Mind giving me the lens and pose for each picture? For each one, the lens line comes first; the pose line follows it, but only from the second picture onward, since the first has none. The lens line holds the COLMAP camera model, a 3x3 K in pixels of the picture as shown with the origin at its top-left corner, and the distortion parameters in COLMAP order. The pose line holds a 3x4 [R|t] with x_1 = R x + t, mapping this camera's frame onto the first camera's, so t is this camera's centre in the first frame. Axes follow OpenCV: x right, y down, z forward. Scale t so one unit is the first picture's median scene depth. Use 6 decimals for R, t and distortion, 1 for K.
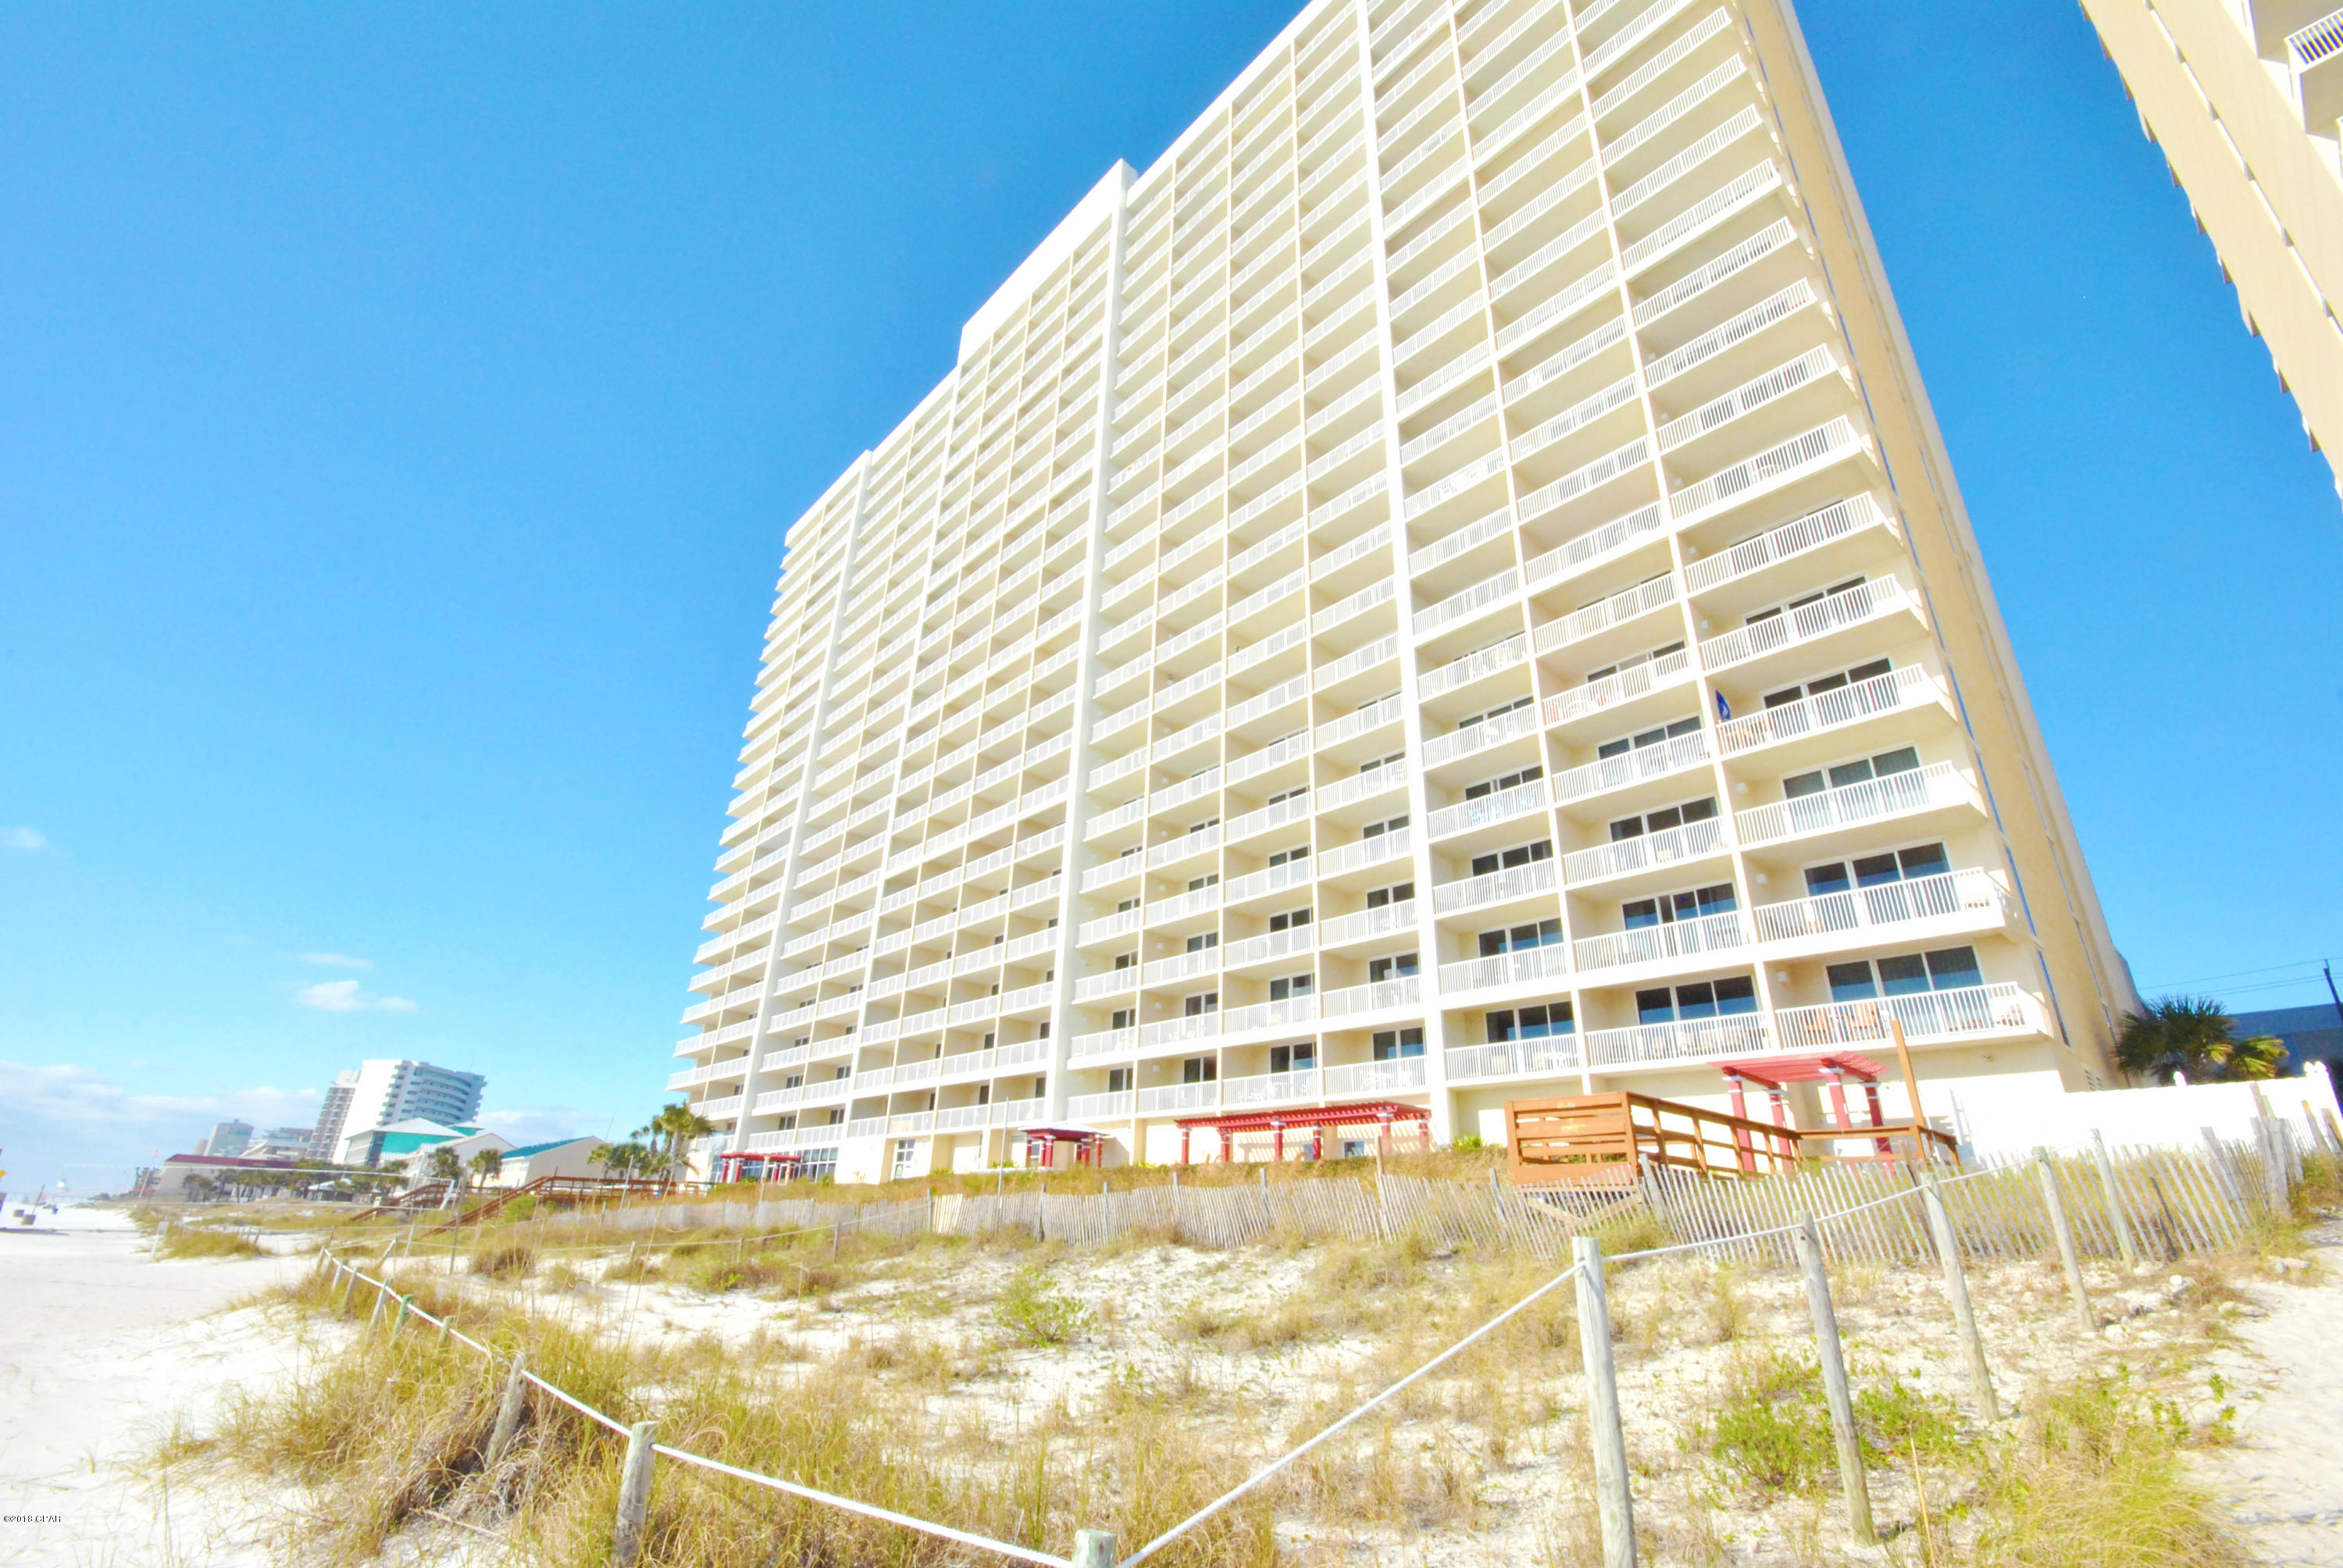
lens RADIAL K [[1047.2, 0, 1171.5], [0, 1047.2, 784.0], [0, 0, 1]] dist [-0.001179, -0.000195]
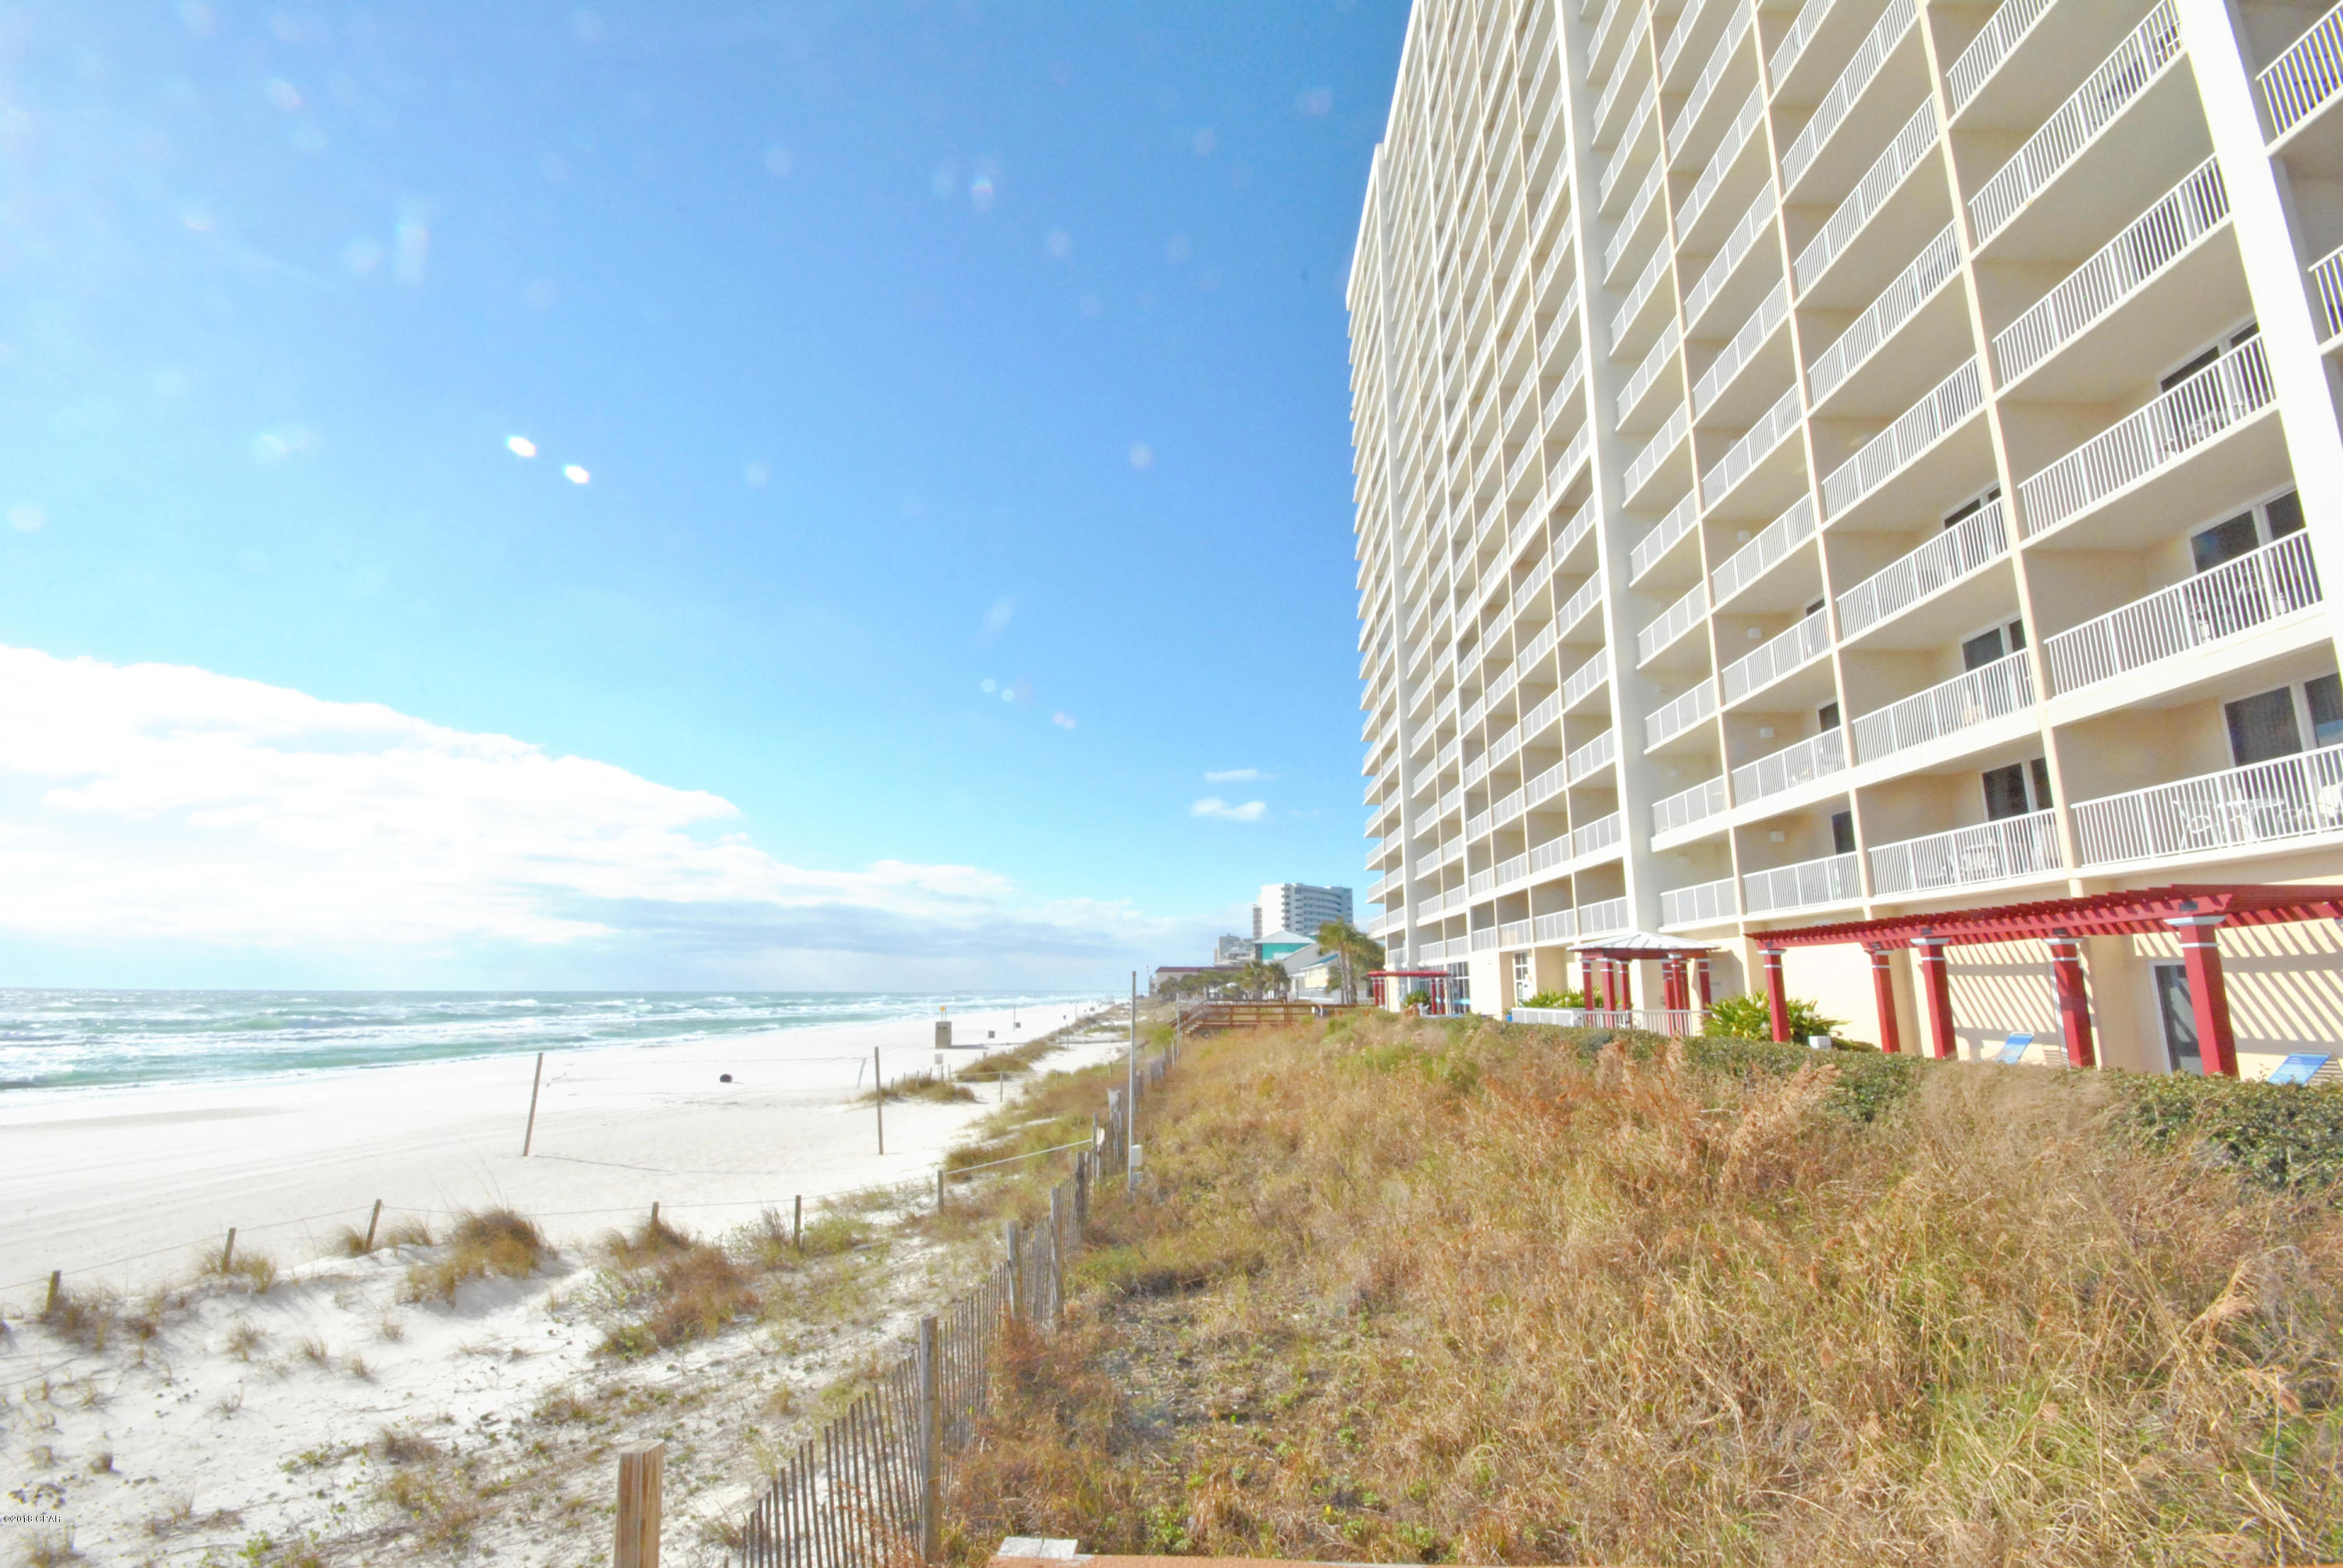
lens RADIAL K [[1047.2, 0, 1171.5], [0, 1047.2, 784.0], [0, 0, 1]] dist [-0.001179, -0.000195]
pose [[0.723089, -0.163925, -0.671022, 0.101031], [0.293473, 0.952304, 0.083605, 0.068874], [0.625312, -0.257381, 0.736708, 0.263774]]
